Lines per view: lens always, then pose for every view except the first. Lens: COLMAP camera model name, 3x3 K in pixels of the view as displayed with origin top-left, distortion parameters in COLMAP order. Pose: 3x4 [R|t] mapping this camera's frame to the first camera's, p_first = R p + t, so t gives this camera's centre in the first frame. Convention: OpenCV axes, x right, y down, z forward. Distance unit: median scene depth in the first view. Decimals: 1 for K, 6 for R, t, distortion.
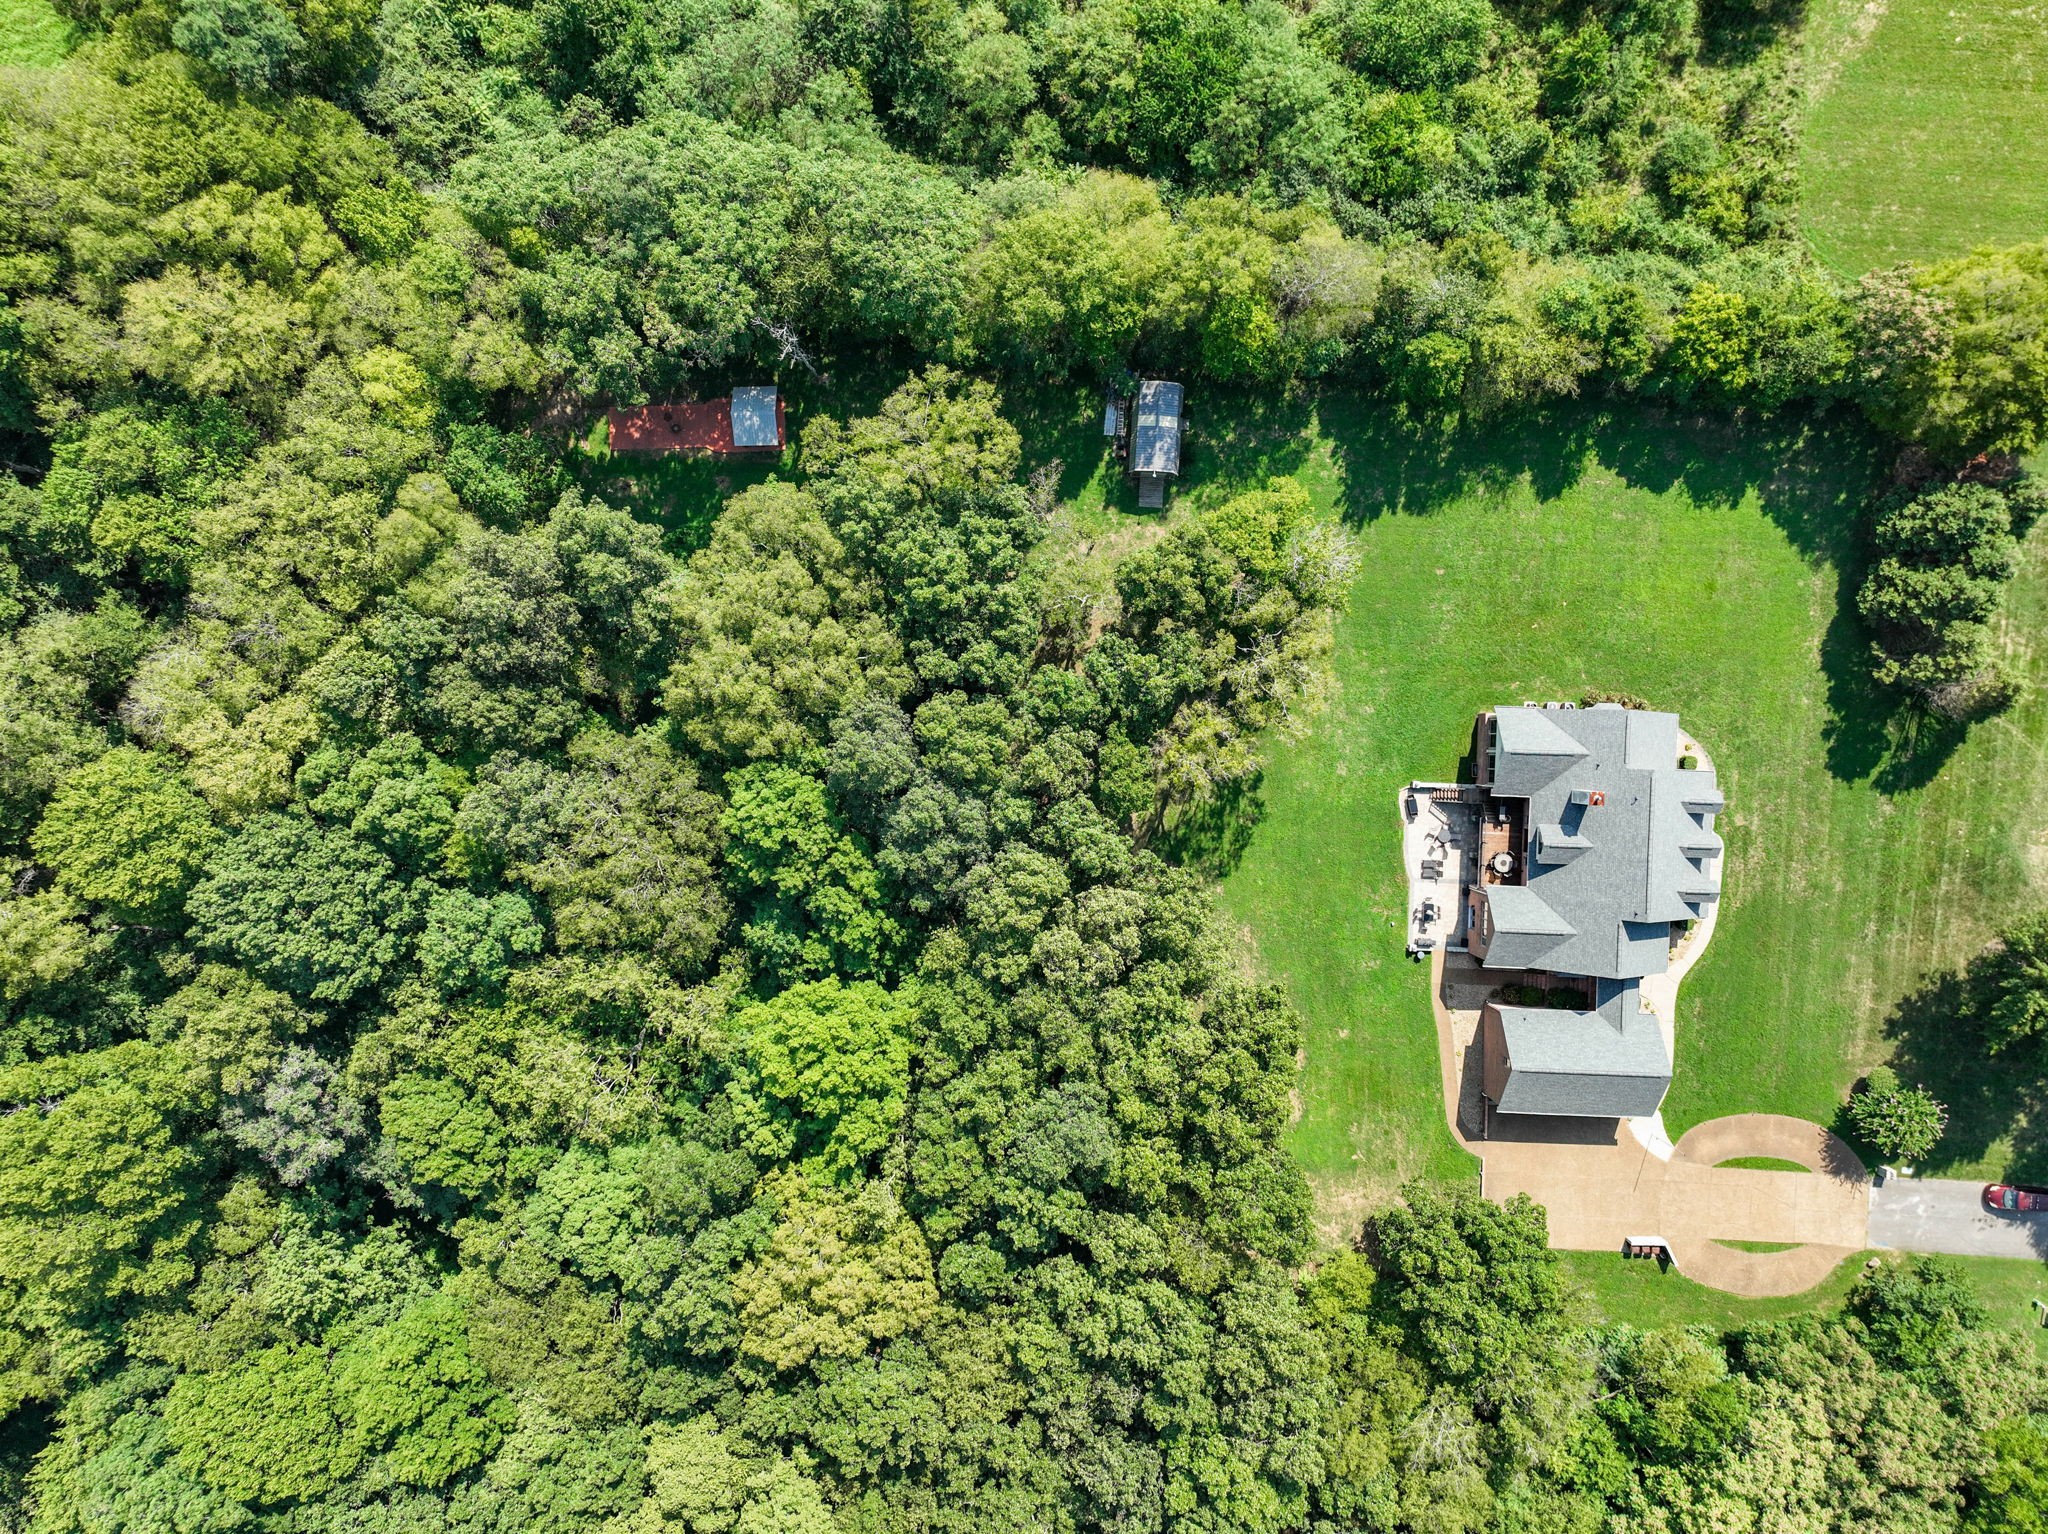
lens RADIAL K [[1713.5, 0, 1024.0], [0, 1713.5, 767.0], [0, 0, 1]] dist [0.000307, 0.018213]
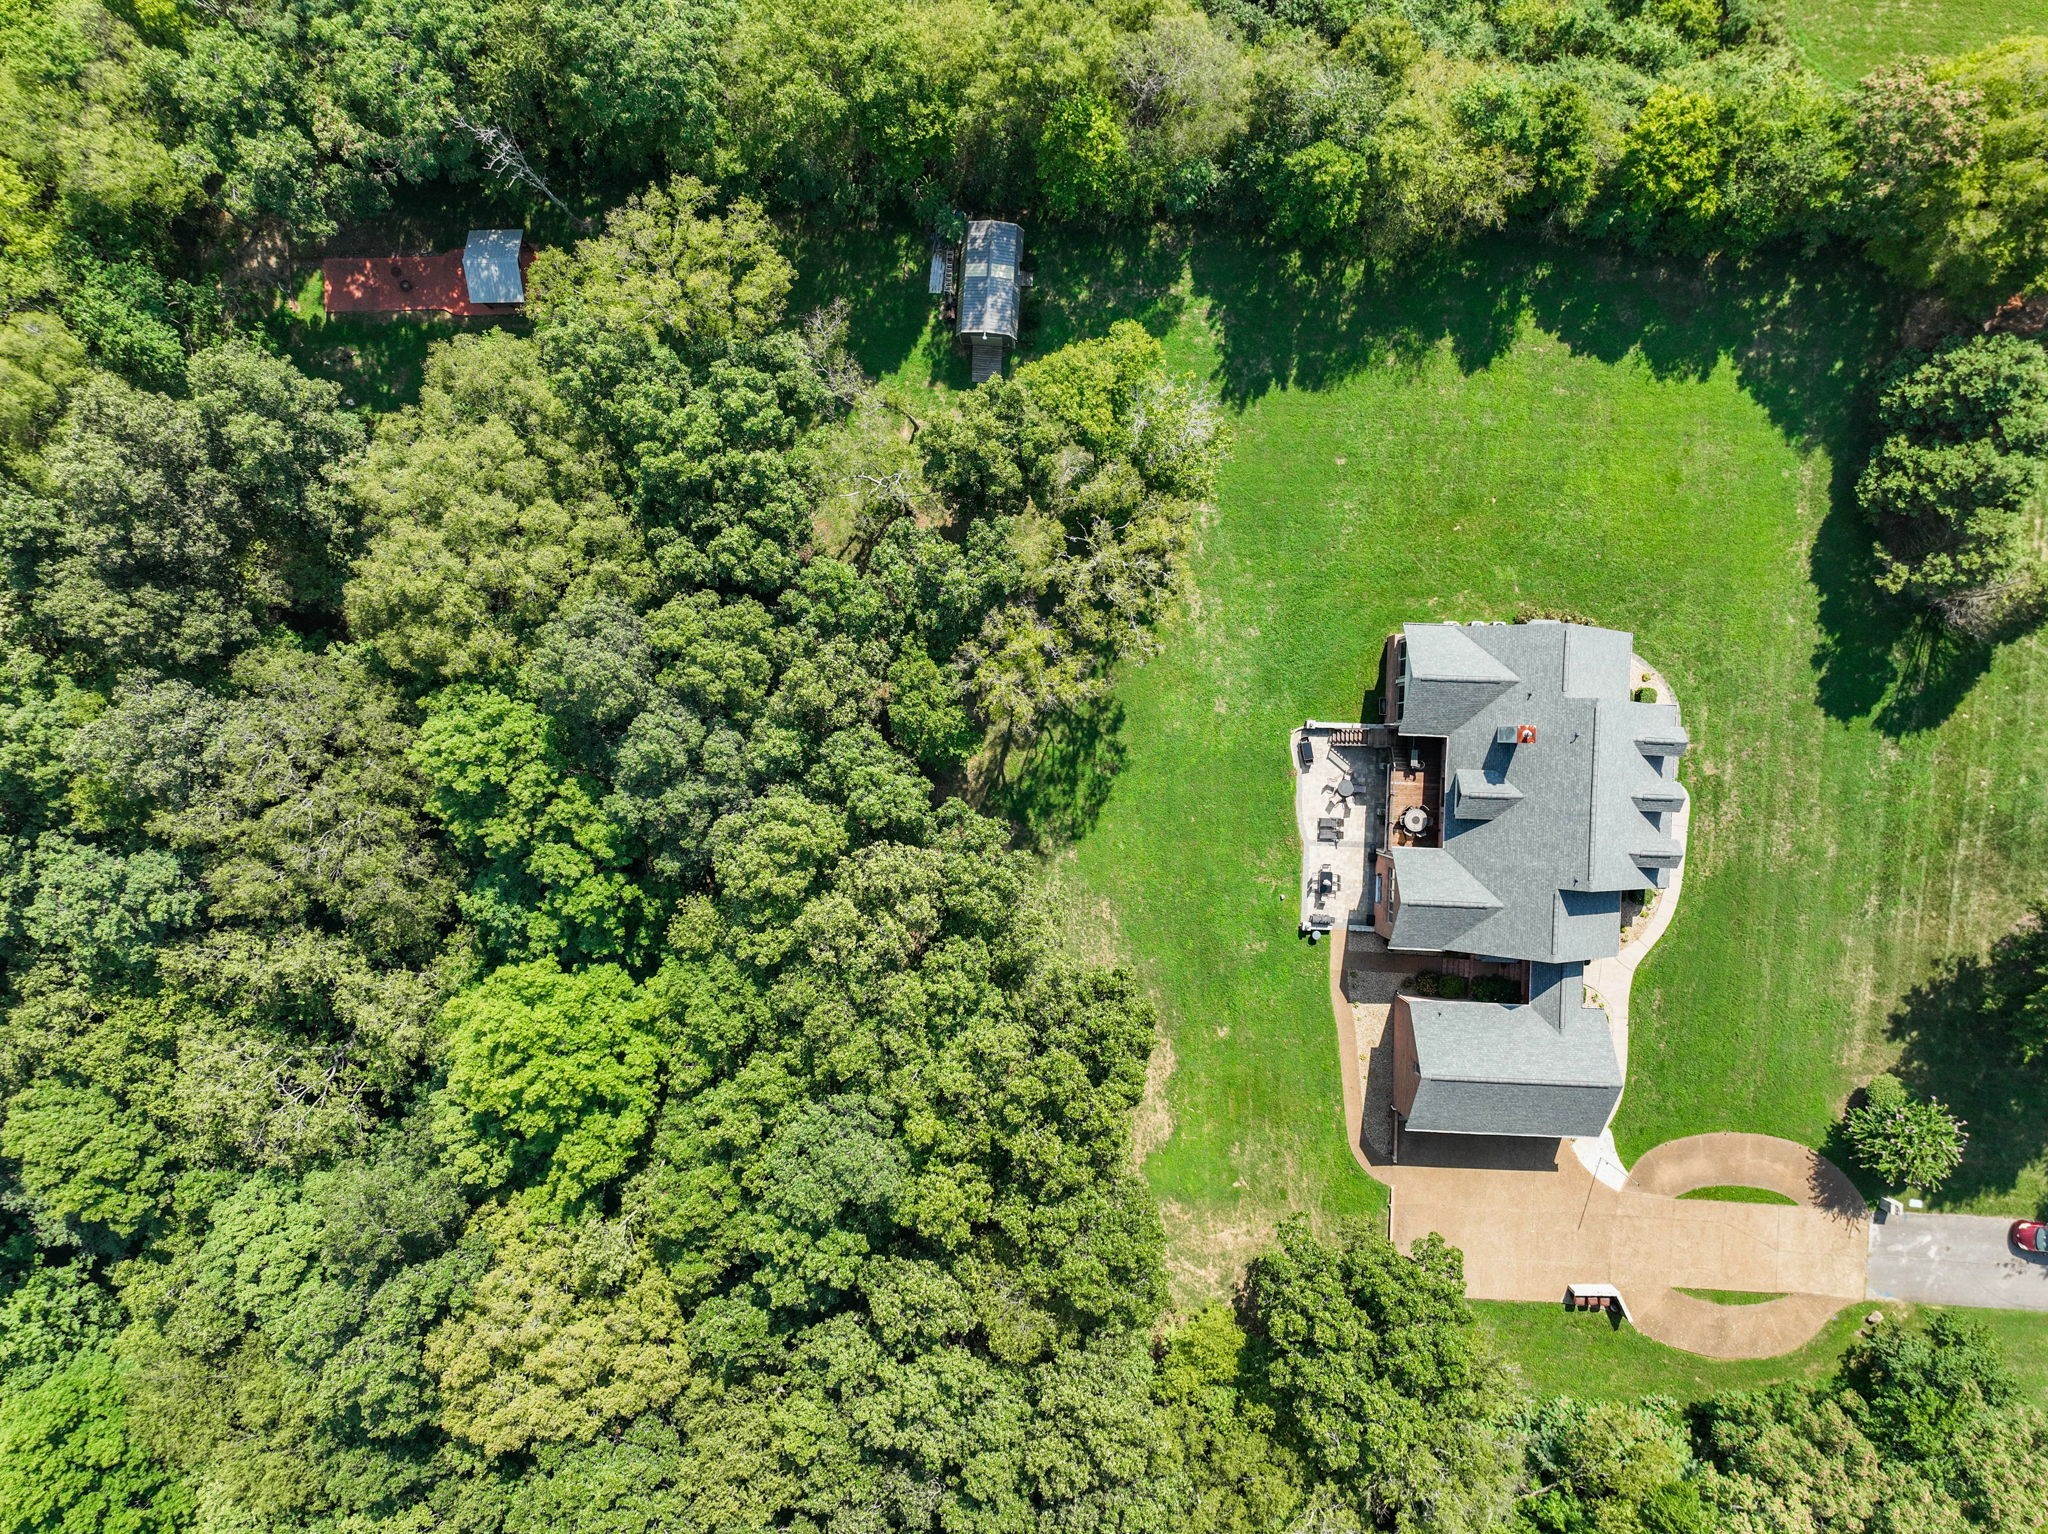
lens RADIAL K [[1713.5, 0, 1024.0], [0, 1713.5, 767.0], [0, 0, 1]] dist [0.000307, 0.018213]
pose [[0.999986, 0.003172, 0.004301, 0.098848], [-0.003162, 0.999993, -0.002231, 0.035774], [-0.004308, 0.002217, 0.999988, 0.210763]]
